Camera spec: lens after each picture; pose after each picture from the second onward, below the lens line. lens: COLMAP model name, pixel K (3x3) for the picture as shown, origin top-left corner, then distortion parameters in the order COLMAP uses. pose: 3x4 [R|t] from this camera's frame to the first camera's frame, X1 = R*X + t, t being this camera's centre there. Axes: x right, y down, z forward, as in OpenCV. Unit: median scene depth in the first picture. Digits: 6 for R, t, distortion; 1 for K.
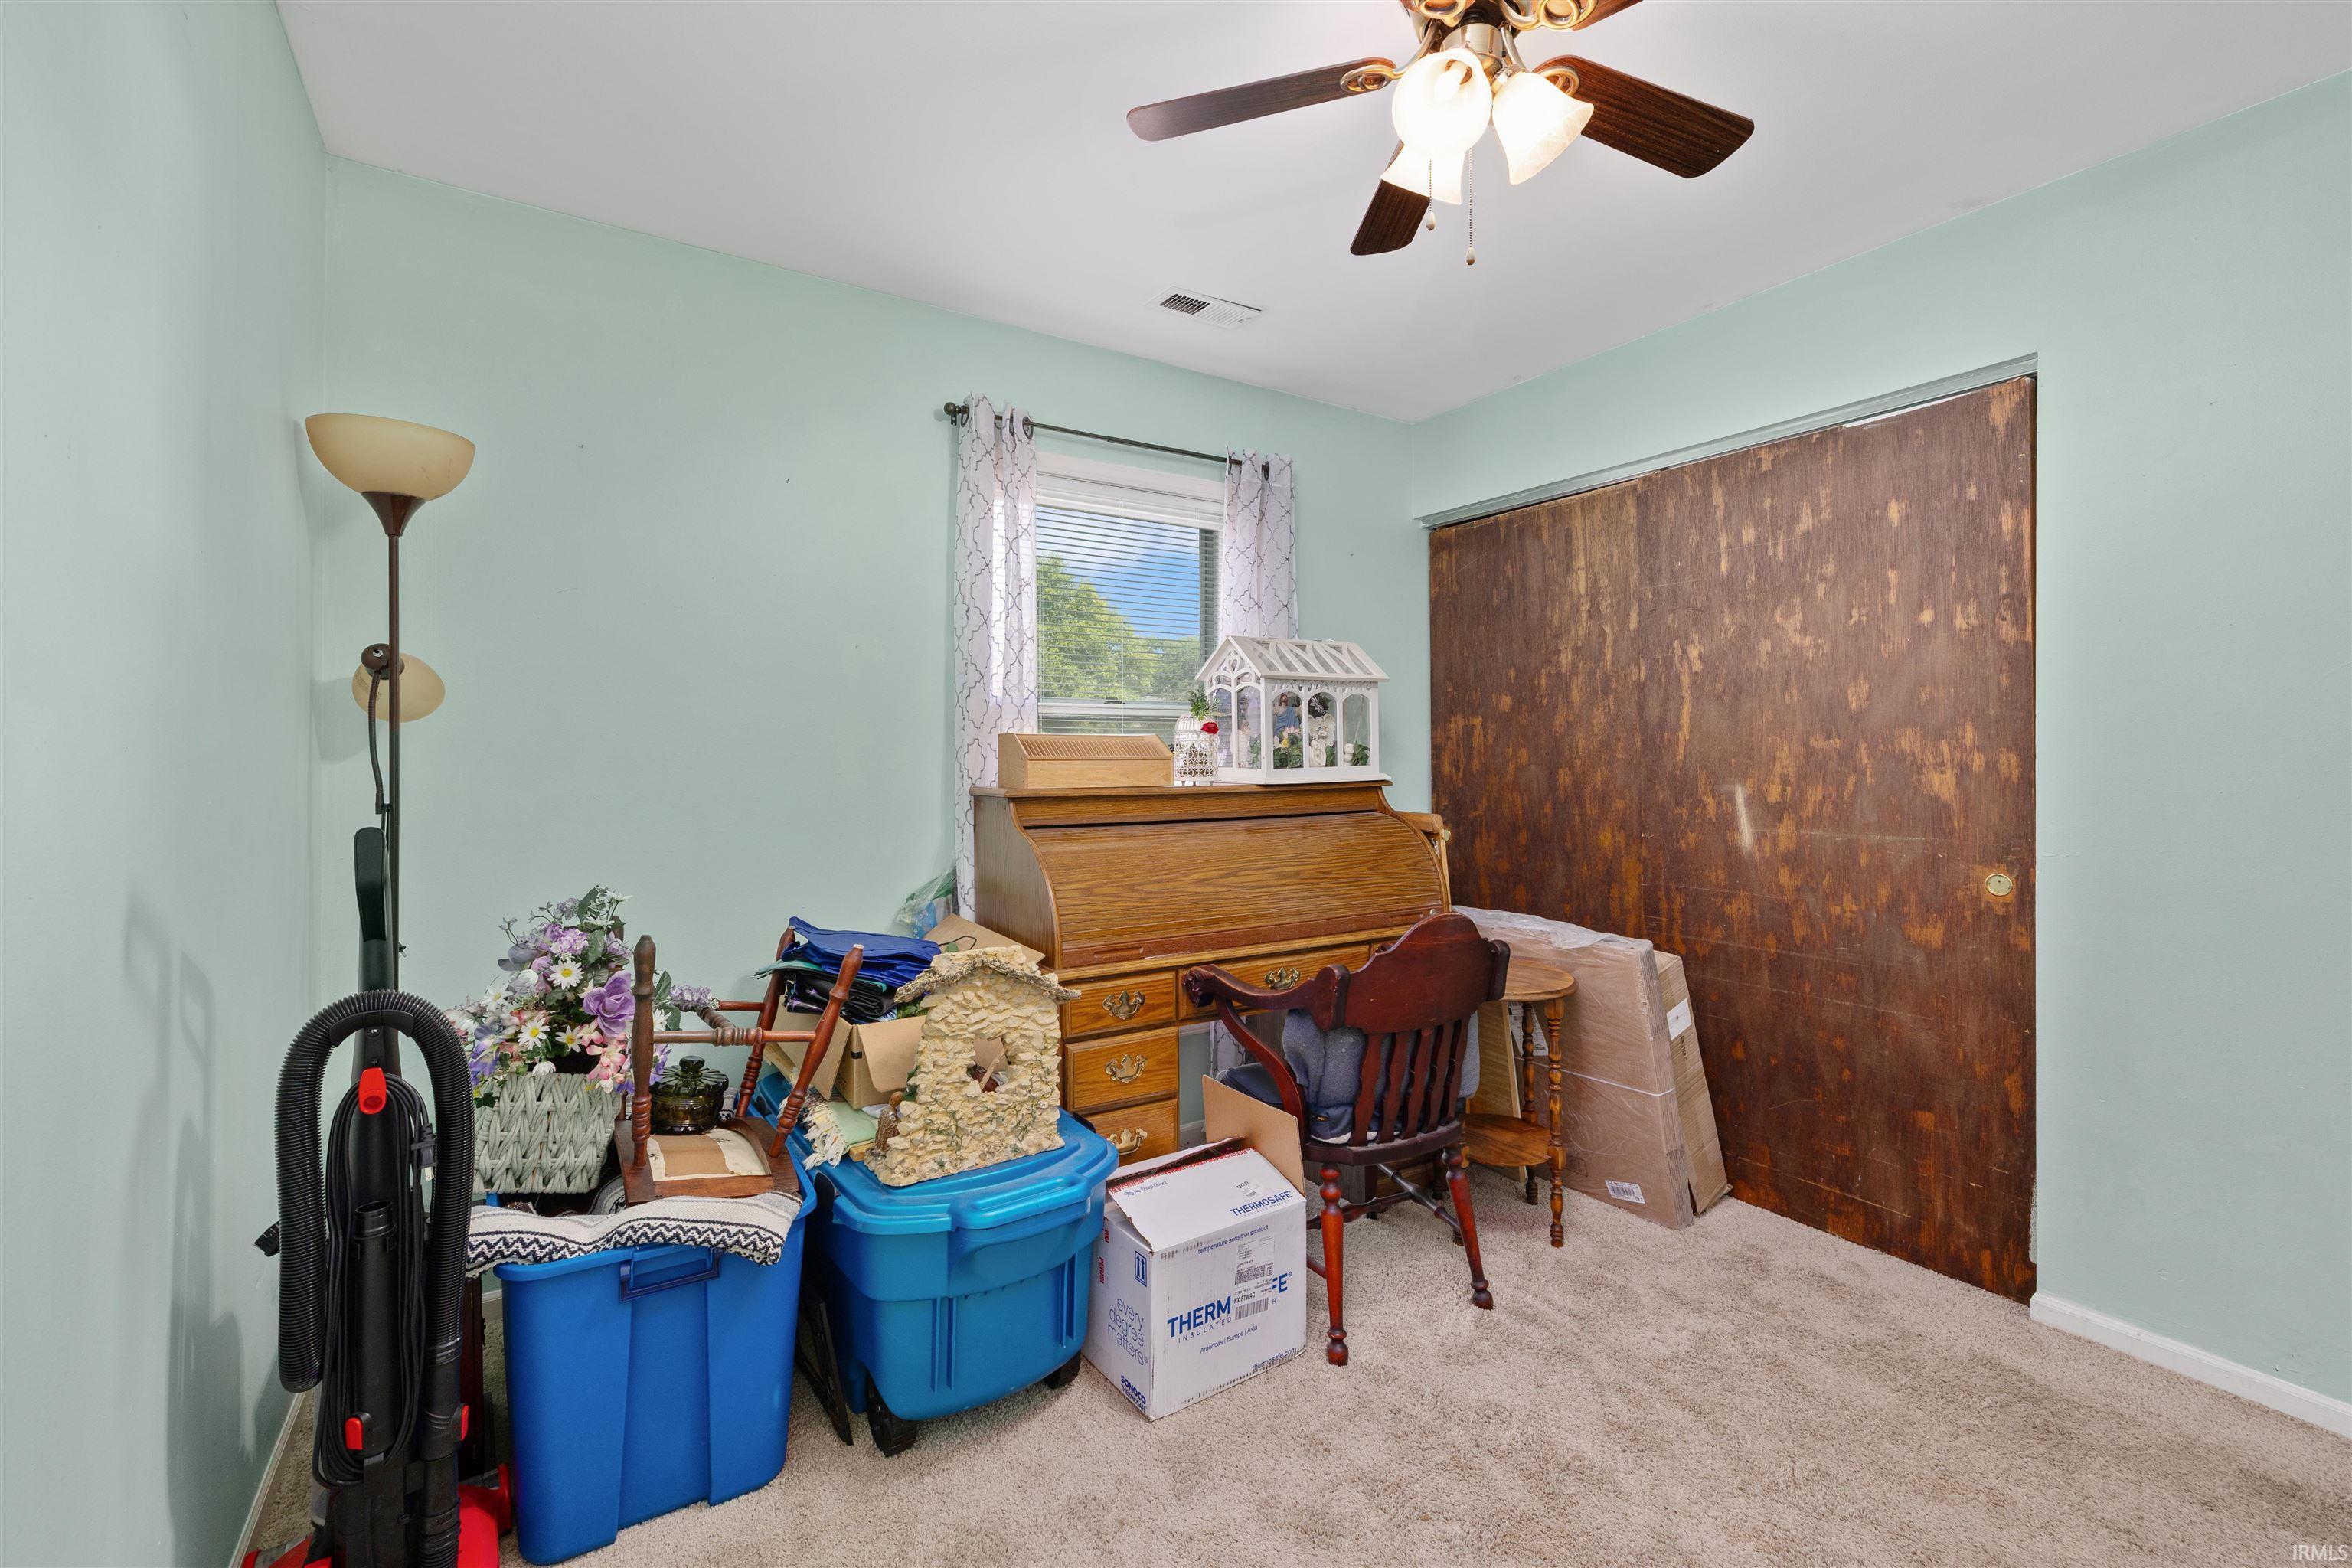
lens RADIAL K [[993.1, 0, 1162.6], [0, 993.1, 760.2], [0, 0, 1]] dist [0.000251, -0.000181]
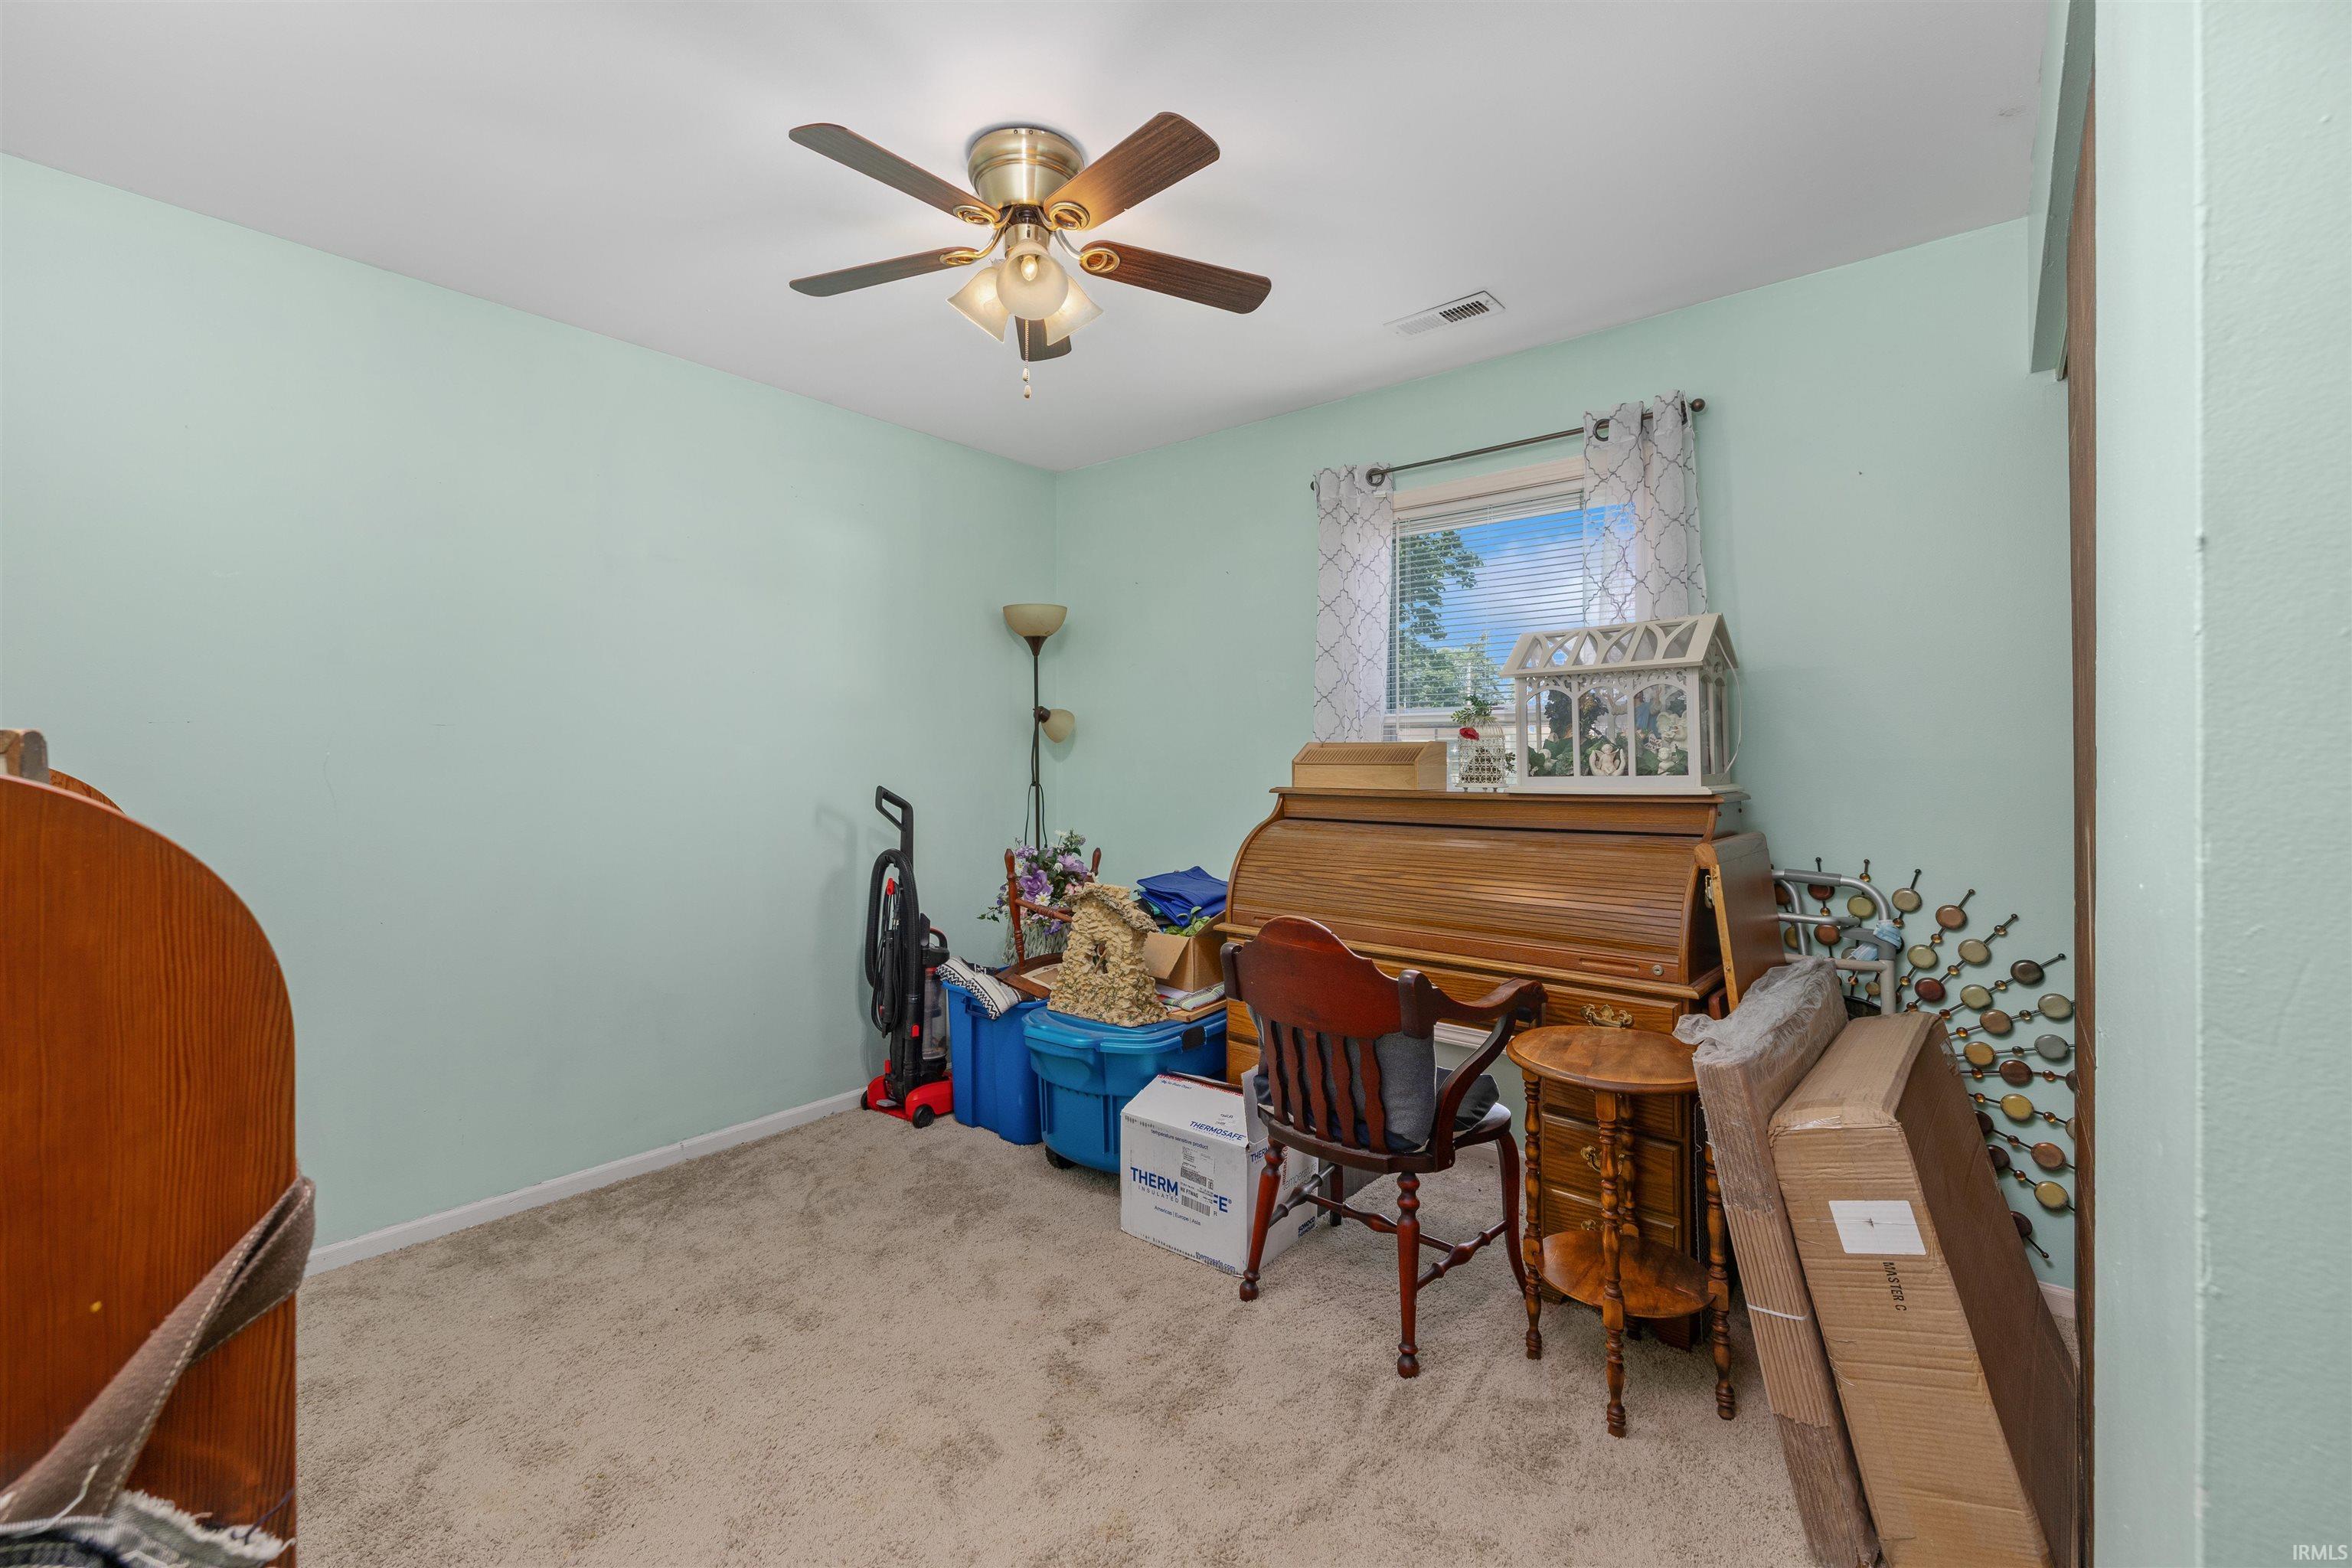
lens RADIAL K [[989.0, 0, 1161.0], [0, 989.0, 766.3], [0, 0, 1]] dist [0.001418, 0.000192]
pose [[0.305138, 0.010094, -0.952255, 1.236126], [-0.006782, 0.999942, 0.008426, -0.007751], [0.952284, 0.003887, 0.305189, 0.571524]]
